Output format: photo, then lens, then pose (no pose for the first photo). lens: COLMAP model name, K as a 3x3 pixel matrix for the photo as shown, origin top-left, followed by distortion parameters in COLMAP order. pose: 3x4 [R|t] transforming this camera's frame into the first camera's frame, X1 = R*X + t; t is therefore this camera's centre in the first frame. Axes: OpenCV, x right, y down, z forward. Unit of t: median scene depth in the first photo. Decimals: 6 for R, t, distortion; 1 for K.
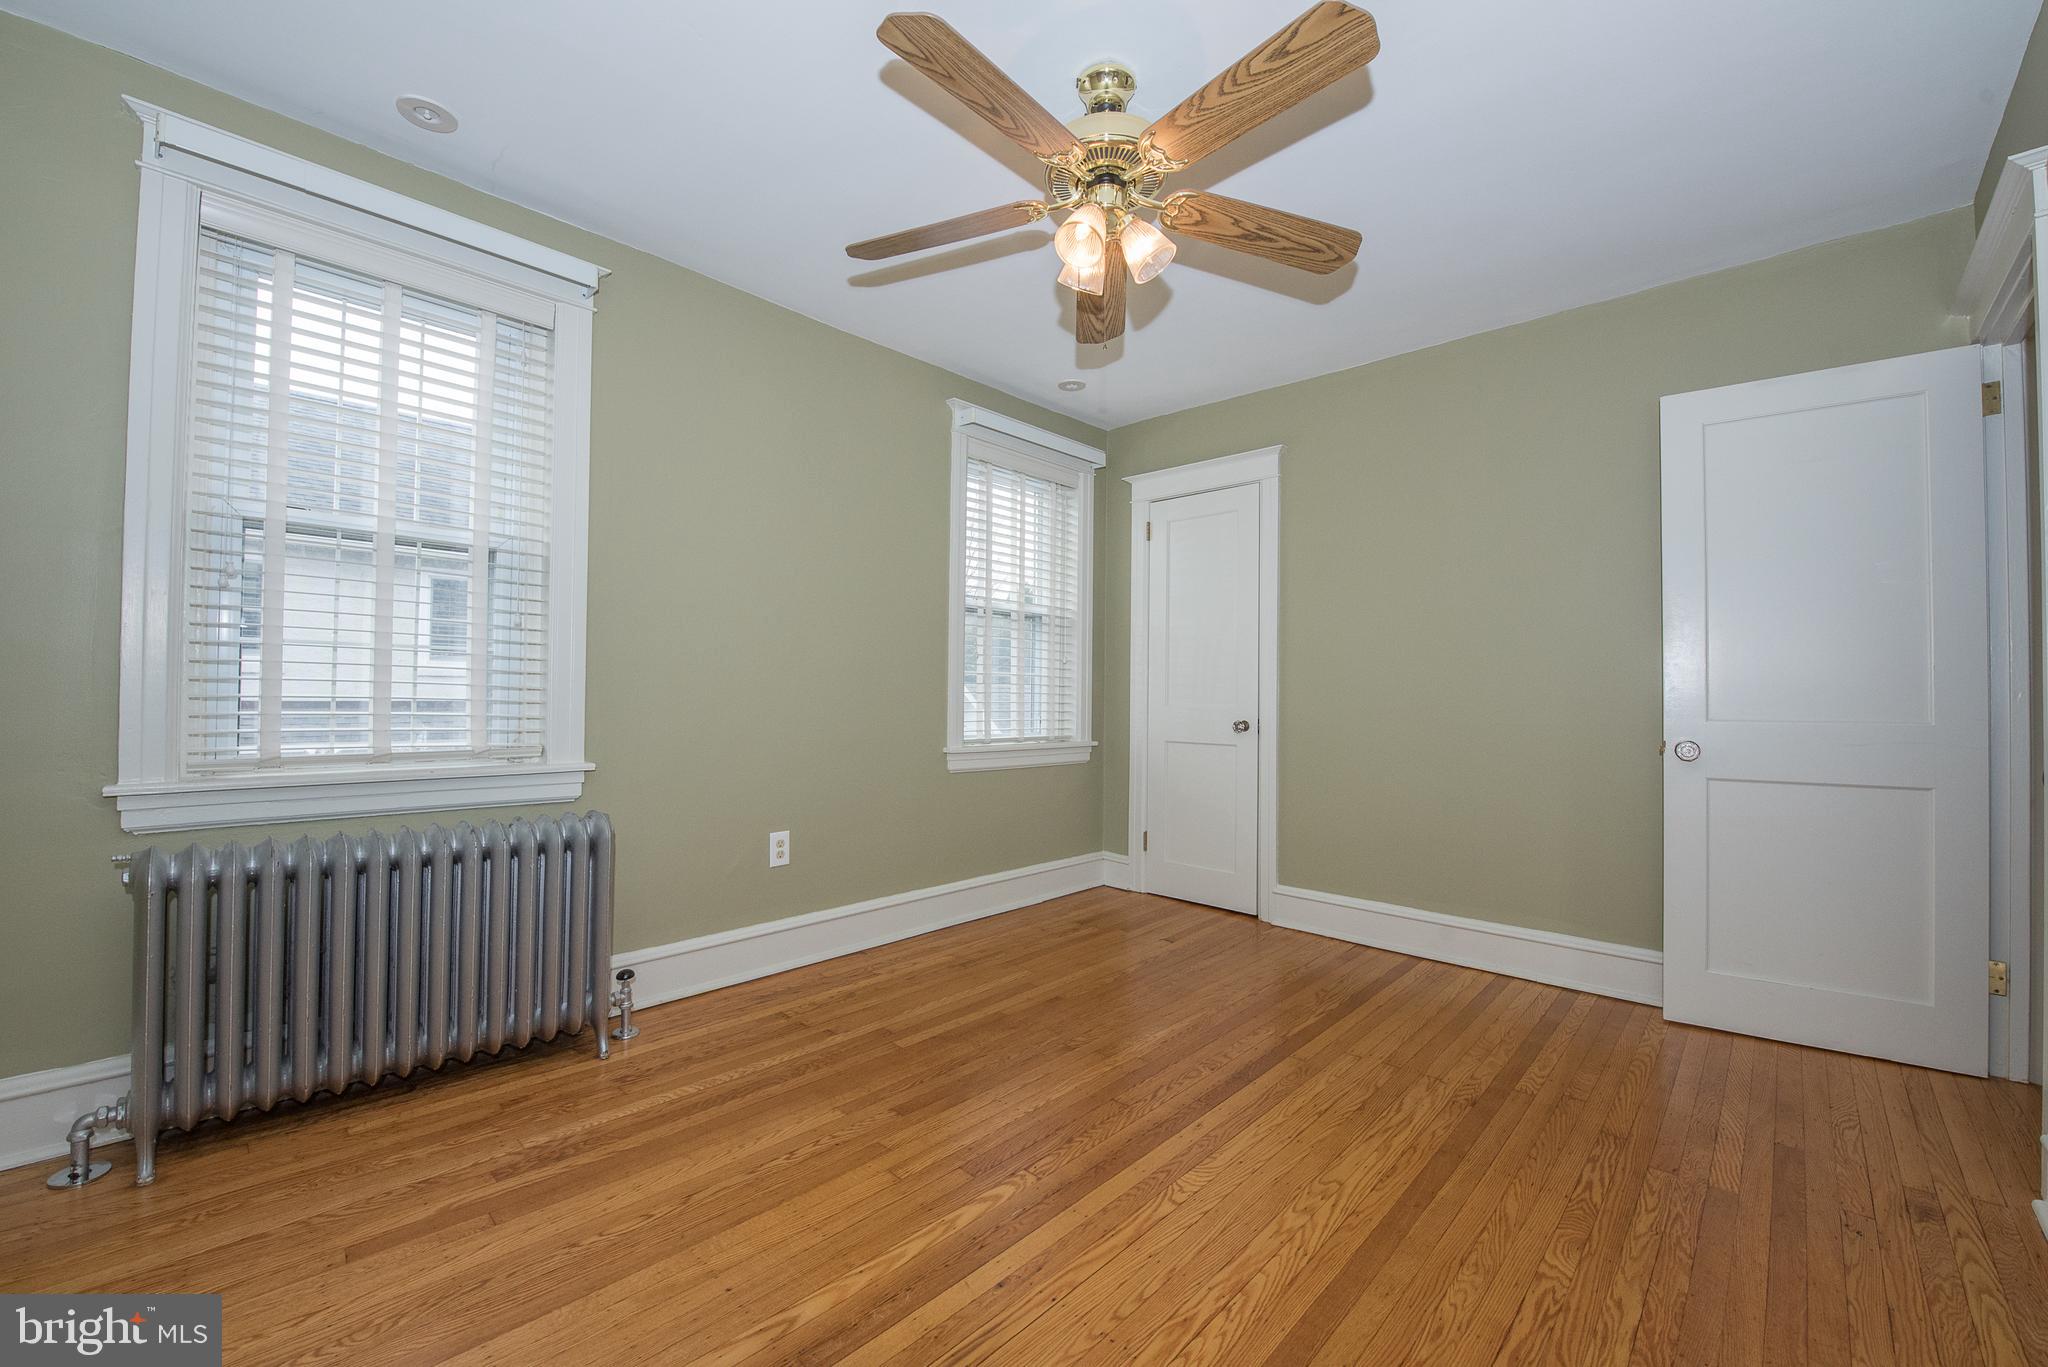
lens RADIAL K [[811.4, 0, 1020.4], [0, 811.4, 683.1], [0, 0, 1]] dist [-0.016160, -0.002436]
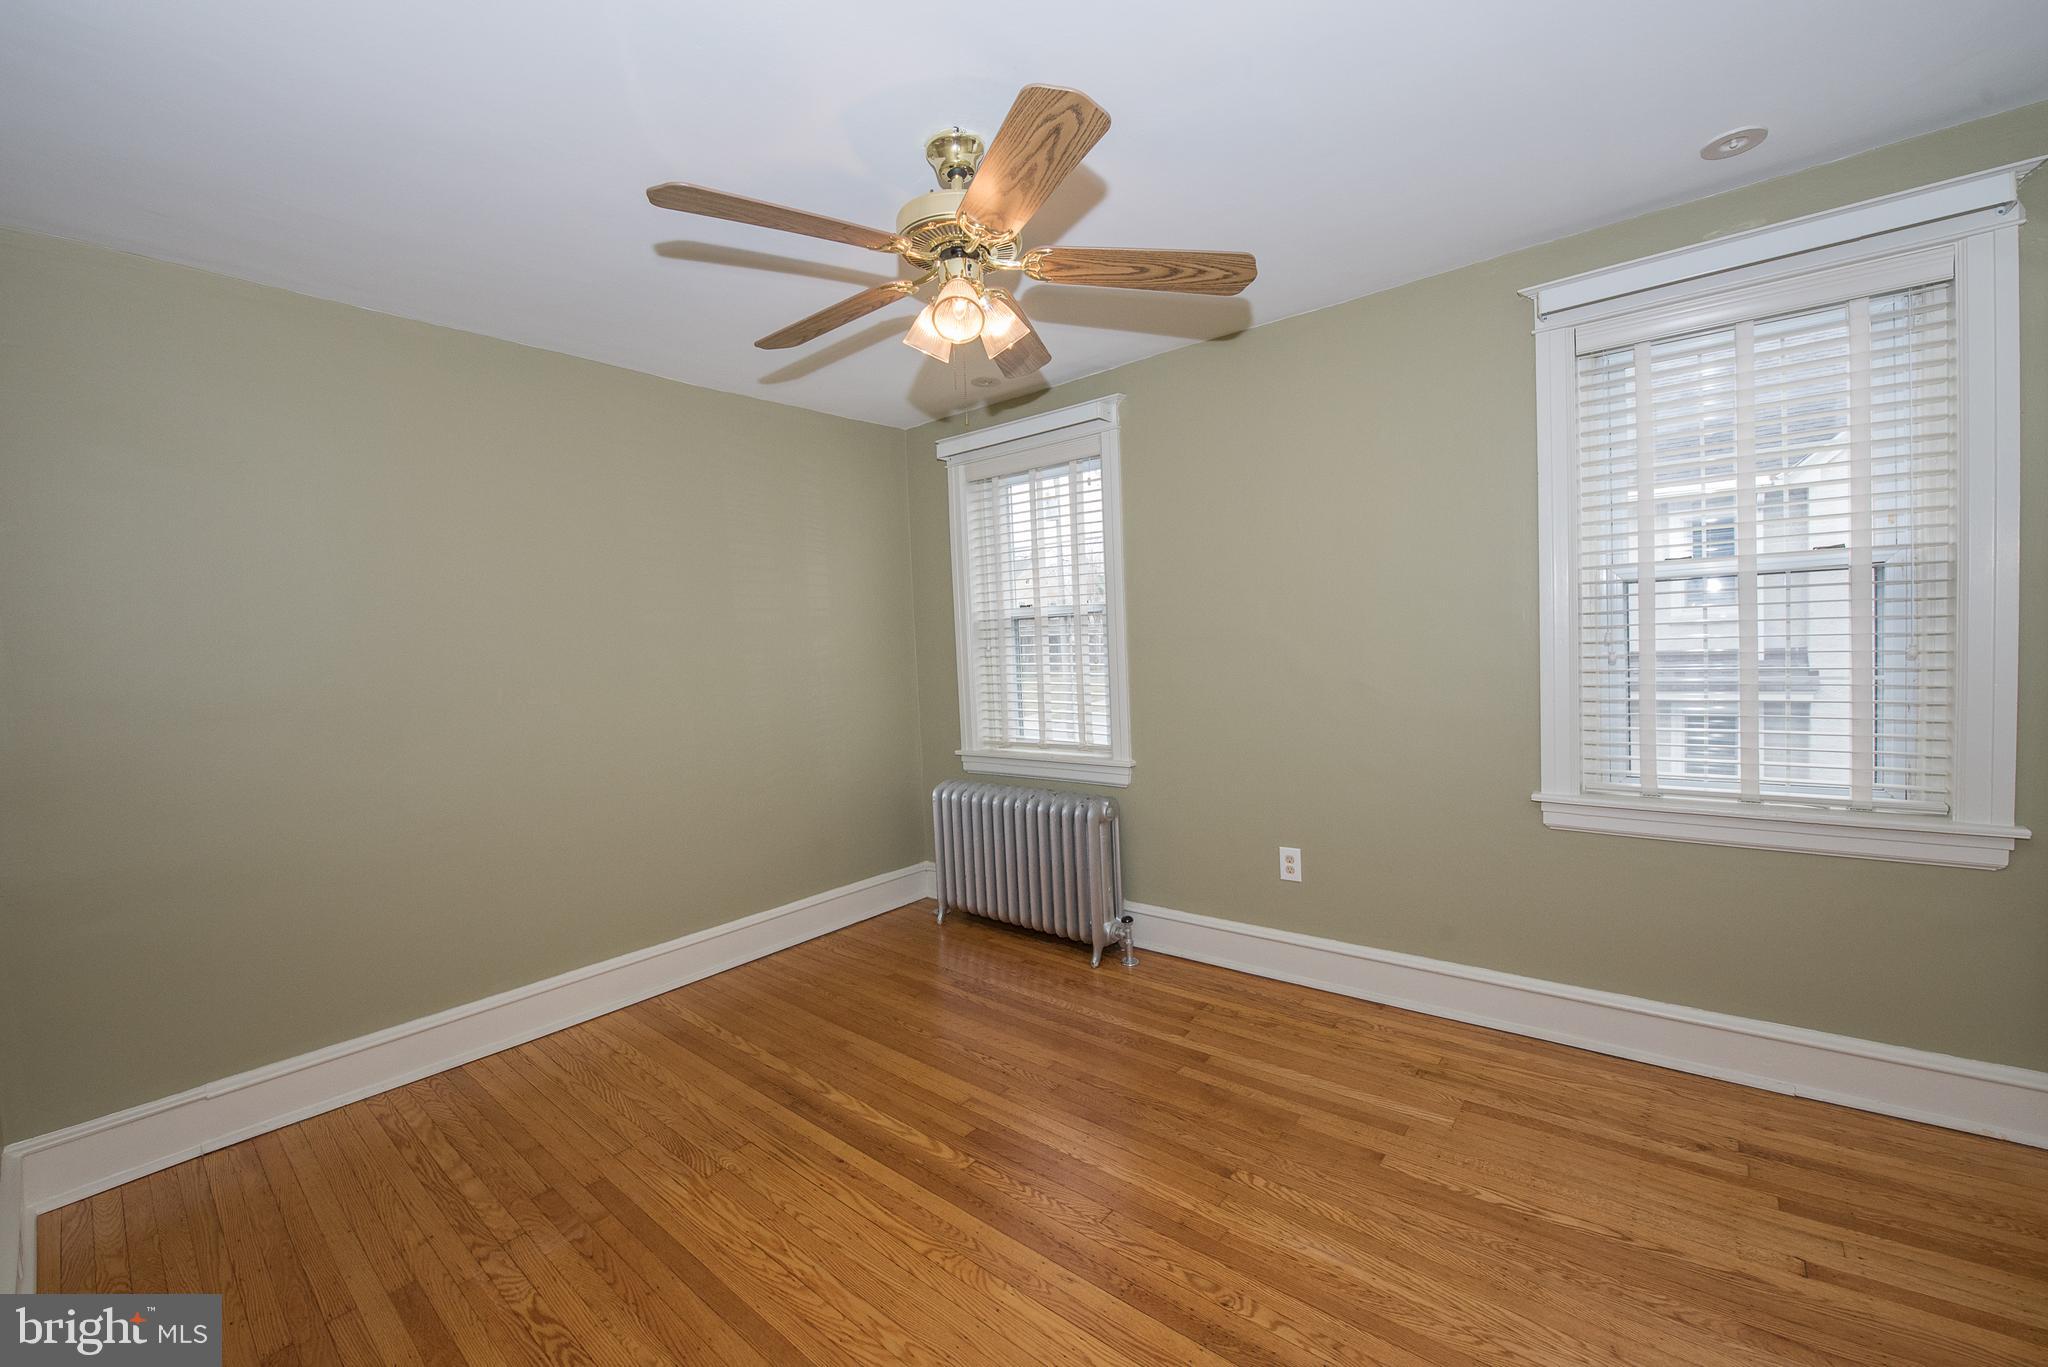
lens RADIAL K [[811.4, 0, 1020.4], [0, 811.4, 683.1], [0, 0, 1]] dist [-0.016160, -0.002436]
pose [[0.073842, 0.033547, -0.996706, 0.823768], [0.054759, 0.997790, 0.037640, -0.096088], [0.995765, -0.057358, 0.071842, 0.721986]]
